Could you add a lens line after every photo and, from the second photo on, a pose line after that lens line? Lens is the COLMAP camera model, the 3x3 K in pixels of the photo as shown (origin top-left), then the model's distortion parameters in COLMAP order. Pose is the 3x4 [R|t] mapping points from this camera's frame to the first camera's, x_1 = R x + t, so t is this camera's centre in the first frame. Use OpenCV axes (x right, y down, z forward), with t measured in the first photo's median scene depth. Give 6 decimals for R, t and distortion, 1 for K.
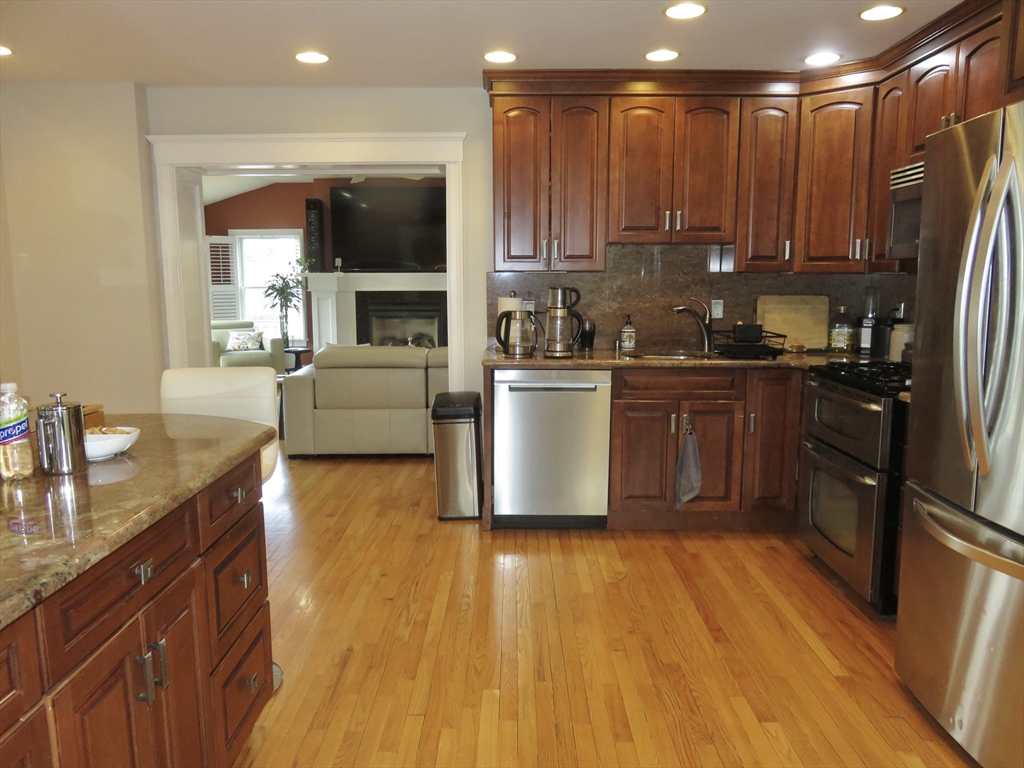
lens RADIAL K [[784.6, 0, 512.0], [0, 784.6, 384.0], [0, 0, 1]] dist [0.001802, 0.006559]
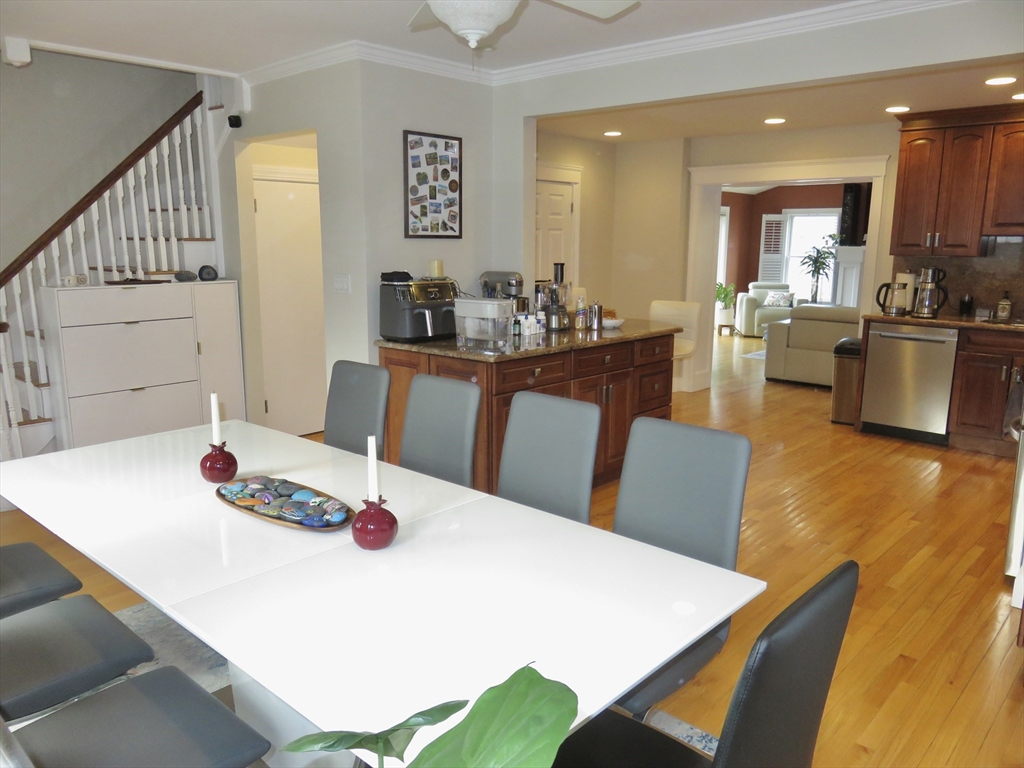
lens RADIAL K [[784.6, 0, 512.0], [0, 784.6, 384.0], [0, 0, 1]] dist [0.001802, 0.006559]
pose [[0.740303, 0.135560, -0.658464, 0.415269], [-0.105579, 0.990748, 0.085268, 0.038034], [0.663931, 0.006396, 0.747767, -0.493279]]
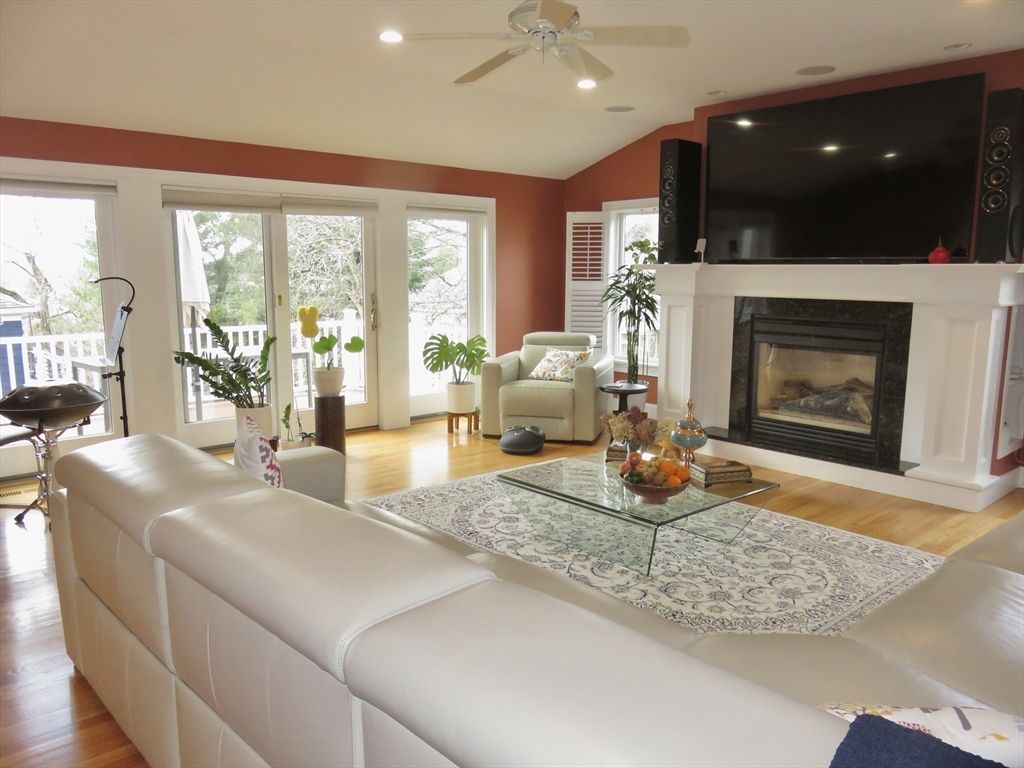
lens RADIAL K [[746.1, 0, 512.0], [0, 746.1, 384.0], [0, 0, 1]] dist [-0.003095, 0.000708]
pose [[0.654282, 0.121325, -0.746455, 0.242711], [-0.108889, 0.991876, 0.065770, -0.167100], [0.748370, 0.038249, 0.662177, 1.189674]]
